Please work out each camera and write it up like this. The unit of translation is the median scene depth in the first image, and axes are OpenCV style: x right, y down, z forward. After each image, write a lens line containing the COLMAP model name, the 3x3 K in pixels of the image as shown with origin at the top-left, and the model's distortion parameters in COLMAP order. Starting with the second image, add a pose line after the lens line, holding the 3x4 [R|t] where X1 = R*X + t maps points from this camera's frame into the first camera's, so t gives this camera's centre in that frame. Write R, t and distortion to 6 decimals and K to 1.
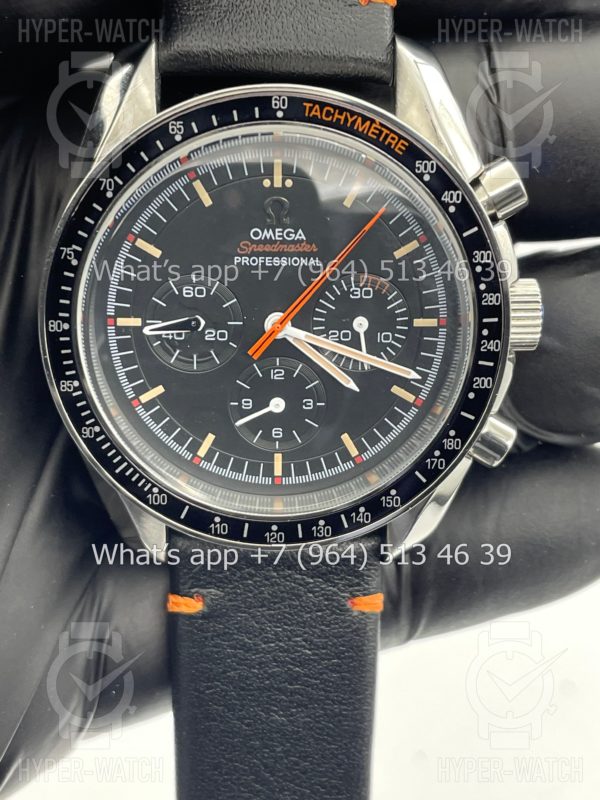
lens RADIAL K [[1290.5, 0, 303.5], [0, 1290.5, 397.9], [0, 0, 1]] dist [0.140397, 0.000000]
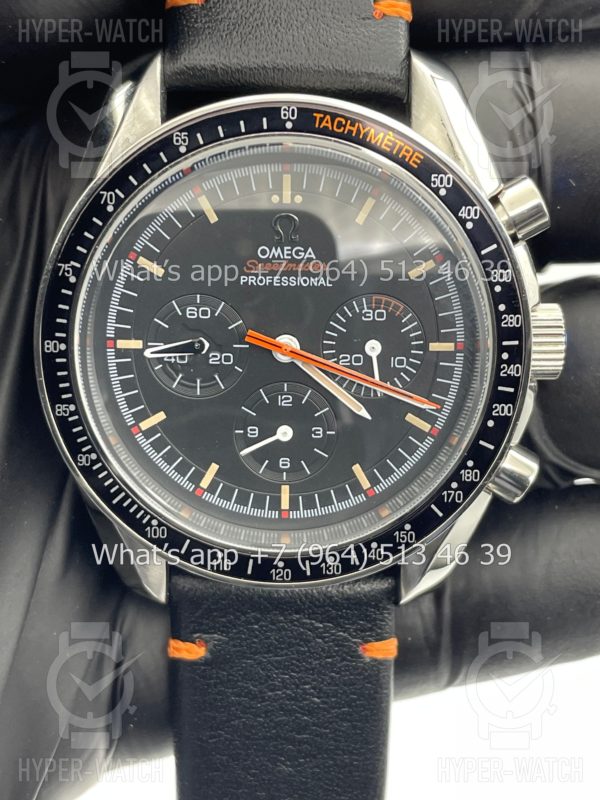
lens RADIAL K [[1290.5, 0, 303.4], [0, 1290.5, 395.8], [0, 0, 1]] dist [0.140397, 0.000000]
pose [[0.999854, 0.005932, -0.016029, 0.008396], [-0.006956, 0.997885, -0.064629, 0.039706], [0.015612, 0.064731, 0.997781, 0.055700]]
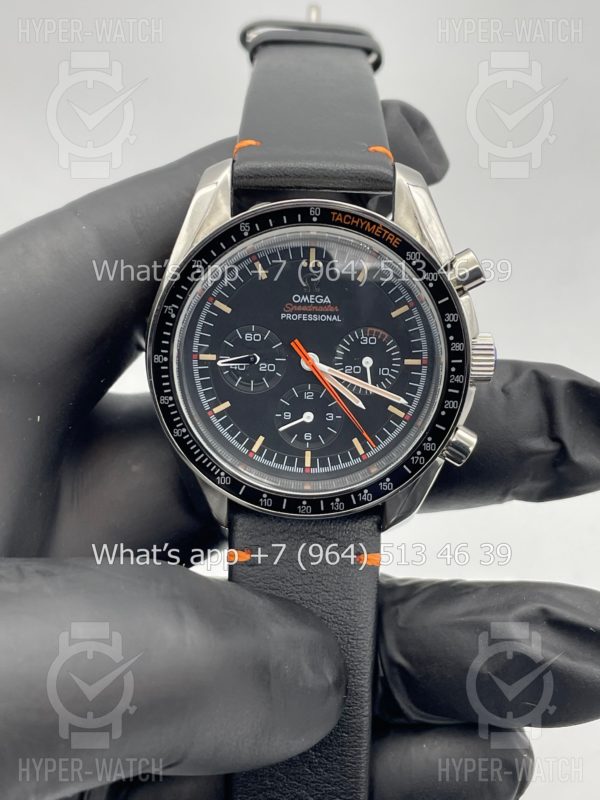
lens RADIAL K [[1290.5, 0, 296.9], [0, 1290.5, 402.7], [0, 0, 1]] dist [0.140397, 0.000000]
pose [[0.999355, 0.022562, -0.027923, 0.006759], [-0.023364, 0.999314, -0.028742, 0.031629], [0.027255, 0.029376, 0.999197, -0.441502]]
